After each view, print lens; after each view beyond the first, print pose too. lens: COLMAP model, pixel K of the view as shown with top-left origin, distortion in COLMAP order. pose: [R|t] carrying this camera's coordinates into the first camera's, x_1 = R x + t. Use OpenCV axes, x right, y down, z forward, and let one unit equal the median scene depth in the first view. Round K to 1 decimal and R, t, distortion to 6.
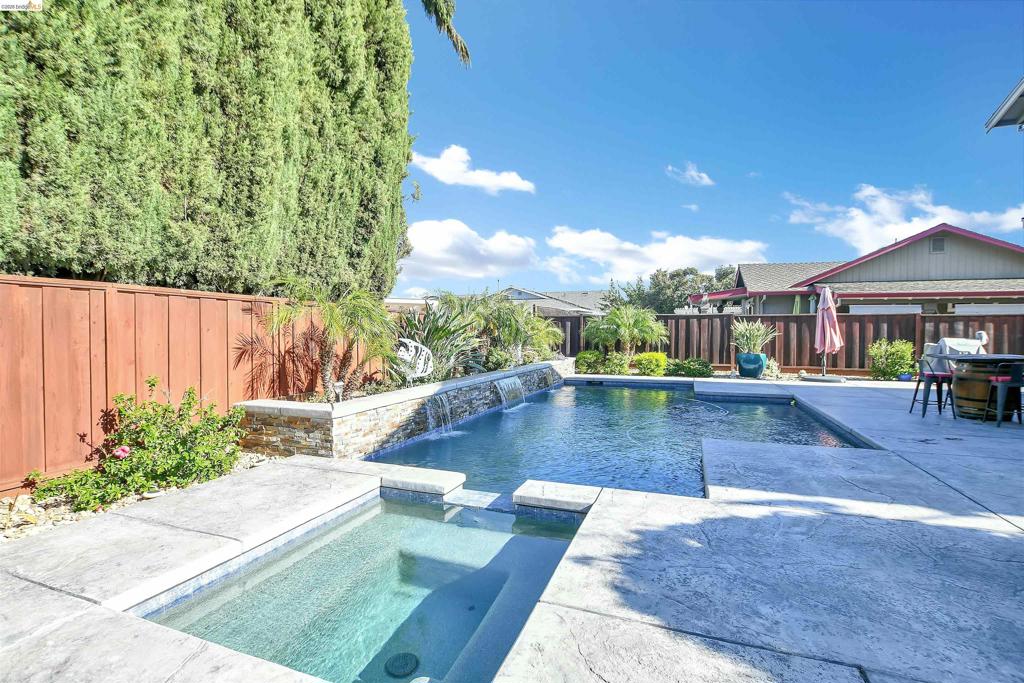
lens RADIAL K [[480.3, 0, 505.9], [0, 480.3, 345.4], [0, 0, 1]] dist [-0.033117, 0.004803]
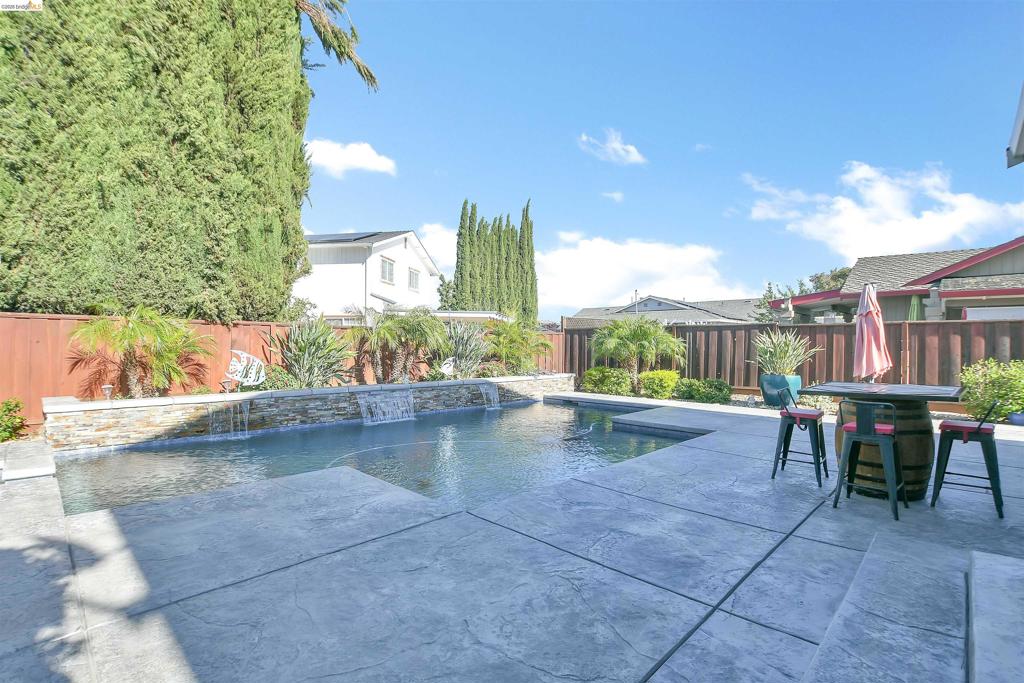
lens RADIAL K [[480.3, 0, 505.9], [0, 480.3, 345.4], [0, 0, 1]] dist [-0.033117, 0.004803]
pose [[0.914355, 0.004887, -0.404885, 0.864062], [-0.016050, 0.999579, -0.024180, -0.009300], [0.404596, 0.028607, 0.914048, 0.255835]]
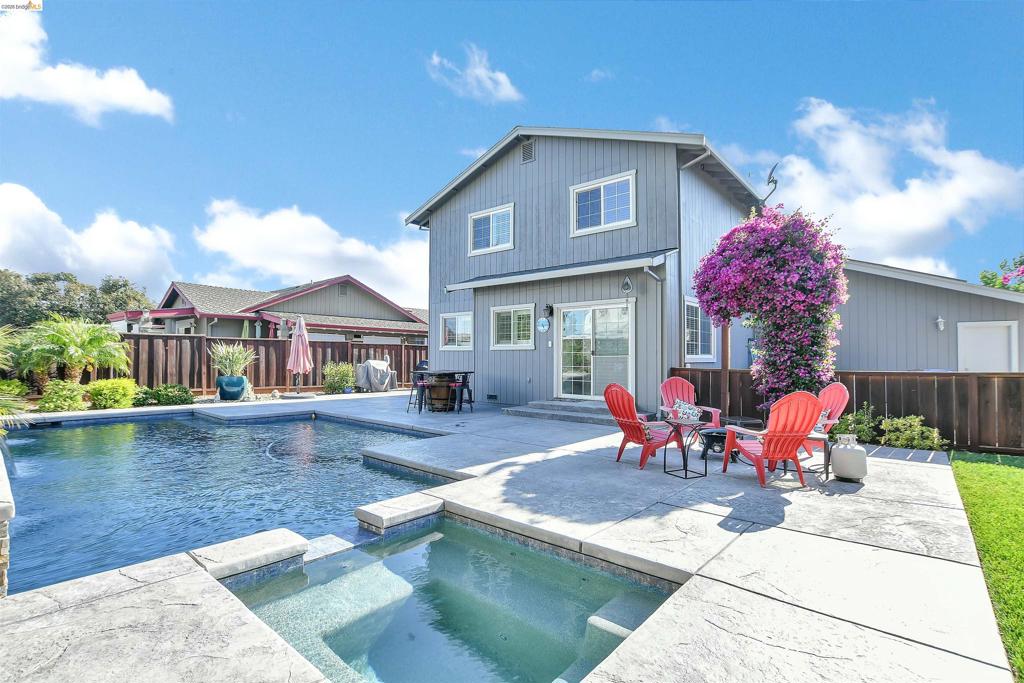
lens RADIAL K [[480.3, 0, 505.9], [0, 480.3, 345.4], [0, 0, 1]] dist [-0.033117, 0.004803]
pose [[0.351007, 0.024627, 0.936049, -0.451483], [0.020024, 0.999228, -0.033798, -0.005198], [-0.936159, 0.030607, 0.350243, 0.222500]]
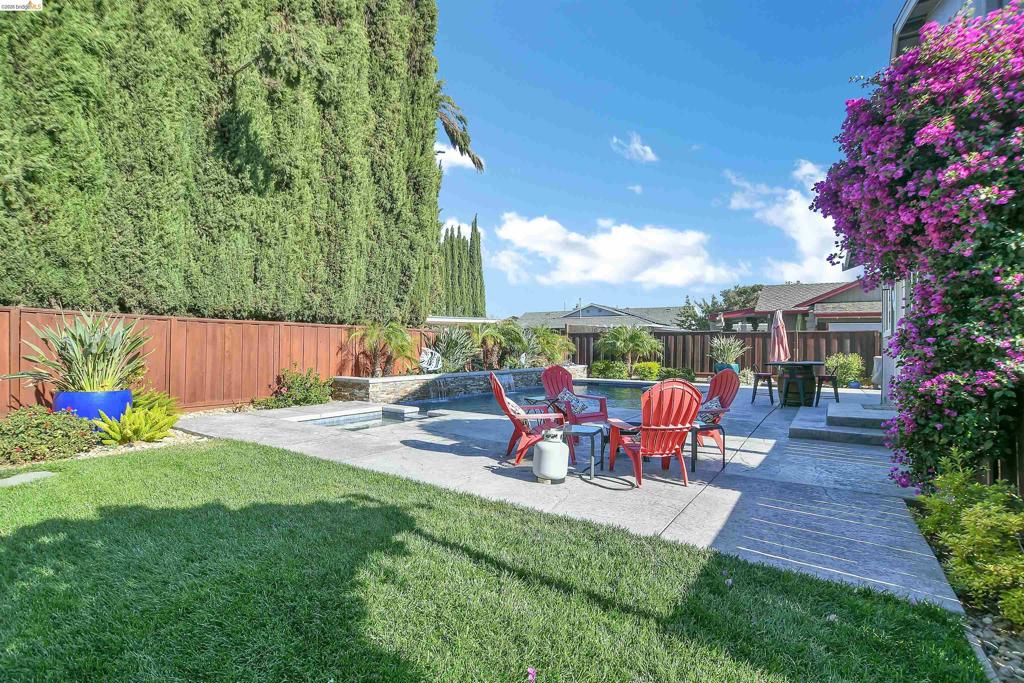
lens RADIAL K [[477.6, 0, 502.7], [0, 477.6, 344.6], [0, 0, 1]] dist [-0.031875, 0.000390]
pose [[0.970094, 0.005759, -0.242662, 0.520495], [-0.013276, 0.999481, -0.029352, 0.023768], [0.242367, 0.031696, 0.969667, -0.662649]]
